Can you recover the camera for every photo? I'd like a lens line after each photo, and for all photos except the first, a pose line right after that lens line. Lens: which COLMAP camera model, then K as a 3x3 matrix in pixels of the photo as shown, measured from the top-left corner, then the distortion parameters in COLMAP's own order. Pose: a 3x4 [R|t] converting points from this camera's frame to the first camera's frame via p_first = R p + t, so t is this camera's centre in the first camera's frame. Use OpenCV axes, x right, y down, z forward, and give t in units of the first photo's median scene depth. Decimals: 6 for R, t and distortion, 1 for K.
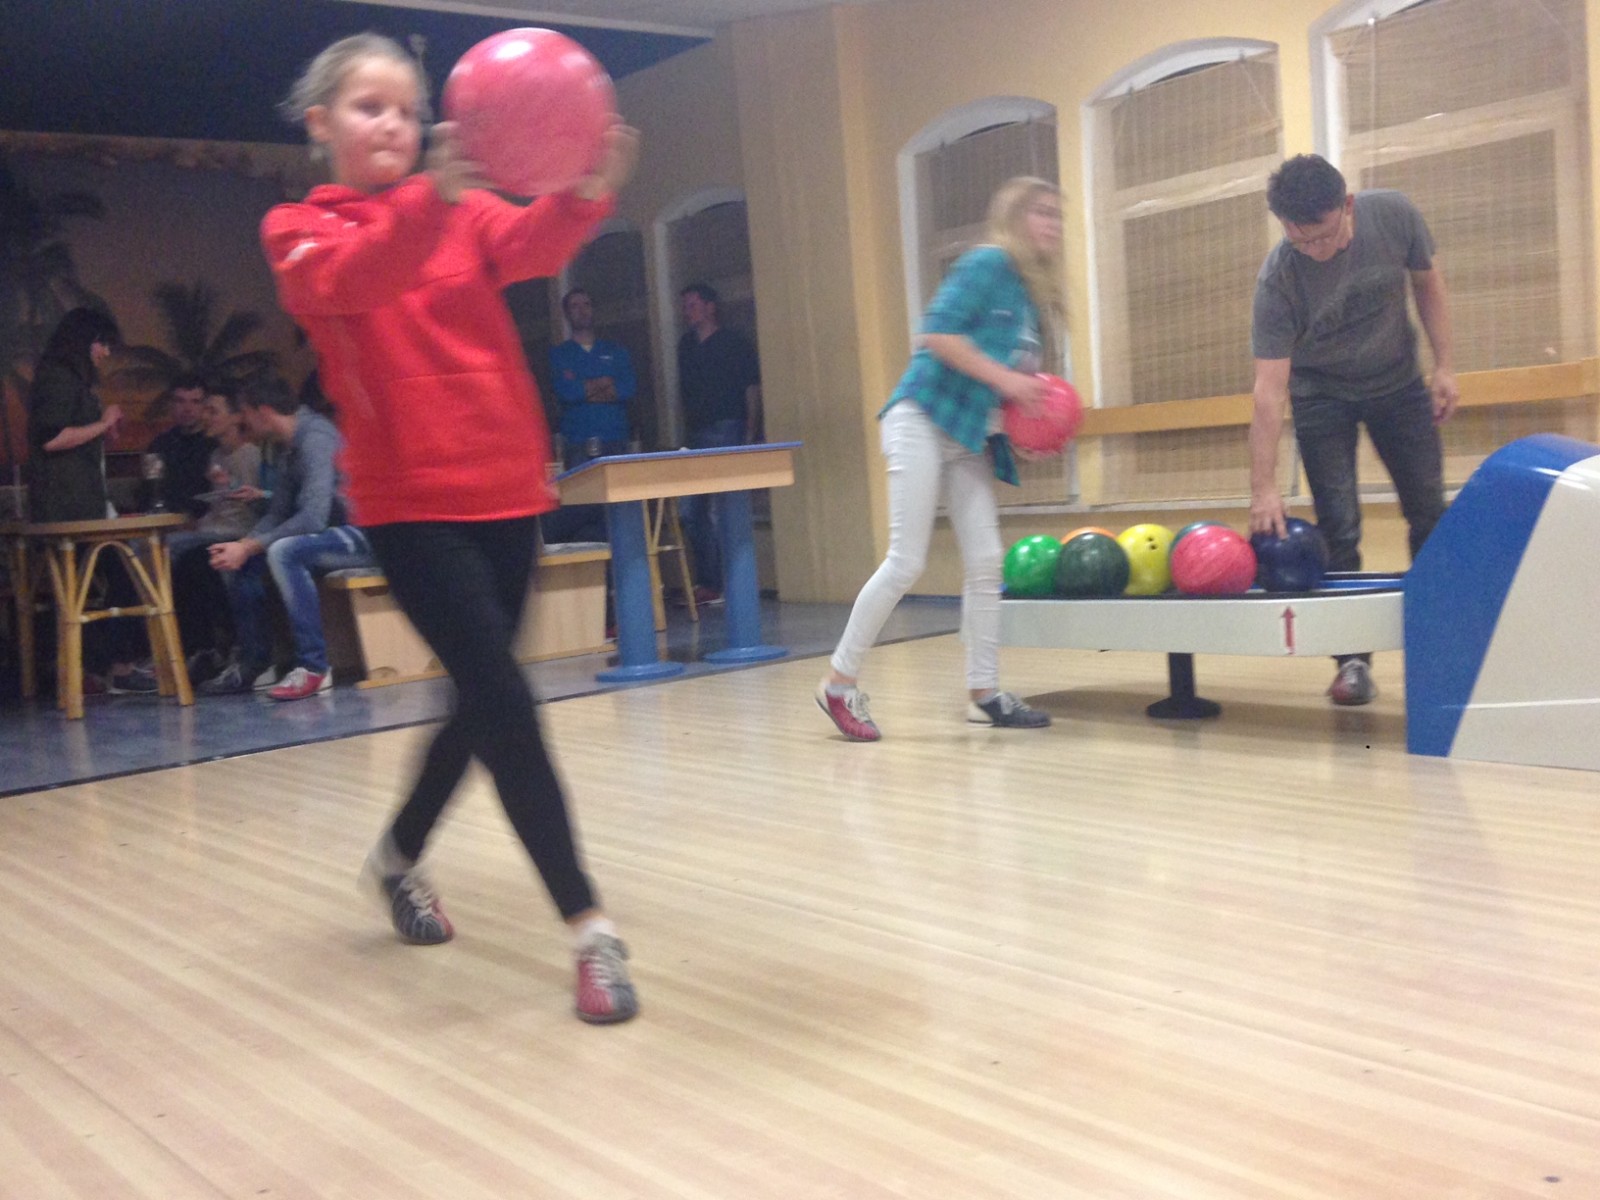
lens RADIAL K [[1754.7, 0, 804.3], [0, 1754.7, 594.8], [0, 0, 1]] dist [0.190433, -0.301081]
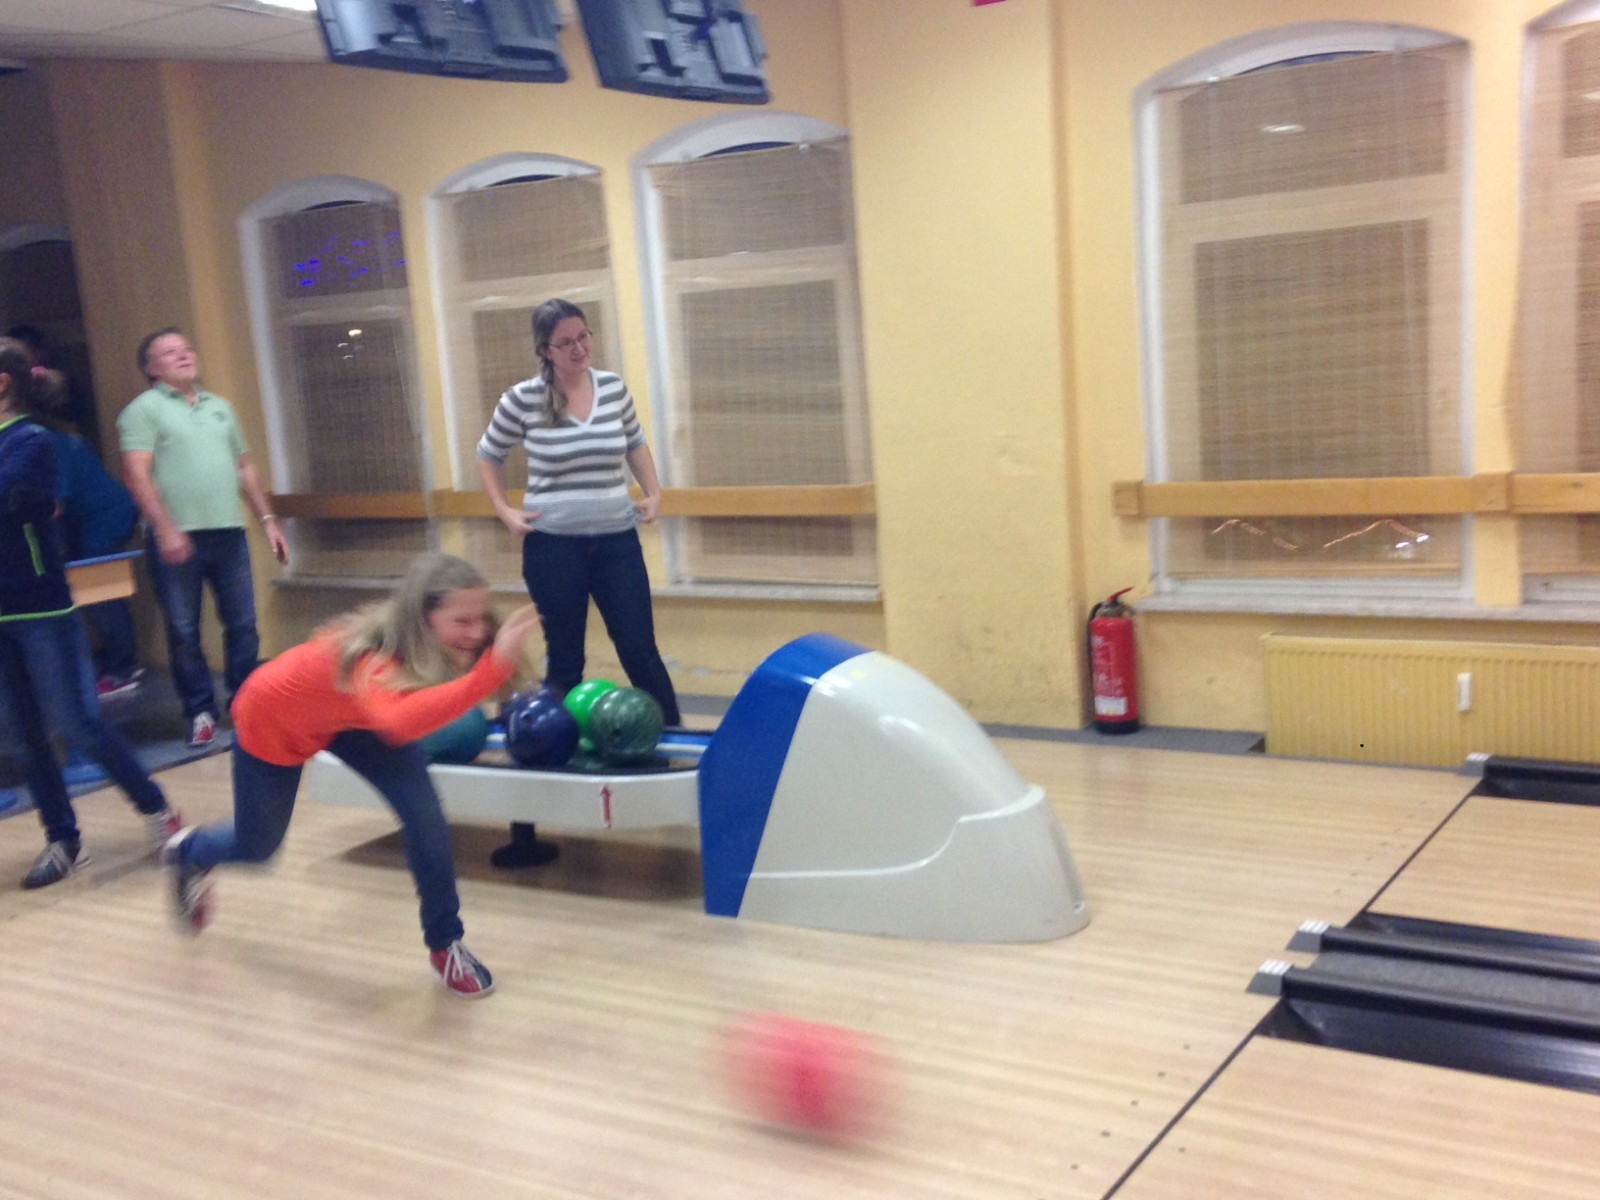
lens RADIAL K [[1730.6, 0, 803.5], [0, 1730.6, 592.9], [0, 0, 1]] dist [0.174193, -0.228656]
pose [[0.944787, -0.042728, 0.324888, 0.027418], [0.025793, 0.998083, 0.056255, -0.115331], [-0.326669, -0.044769, 0.944078, -0.043044]]
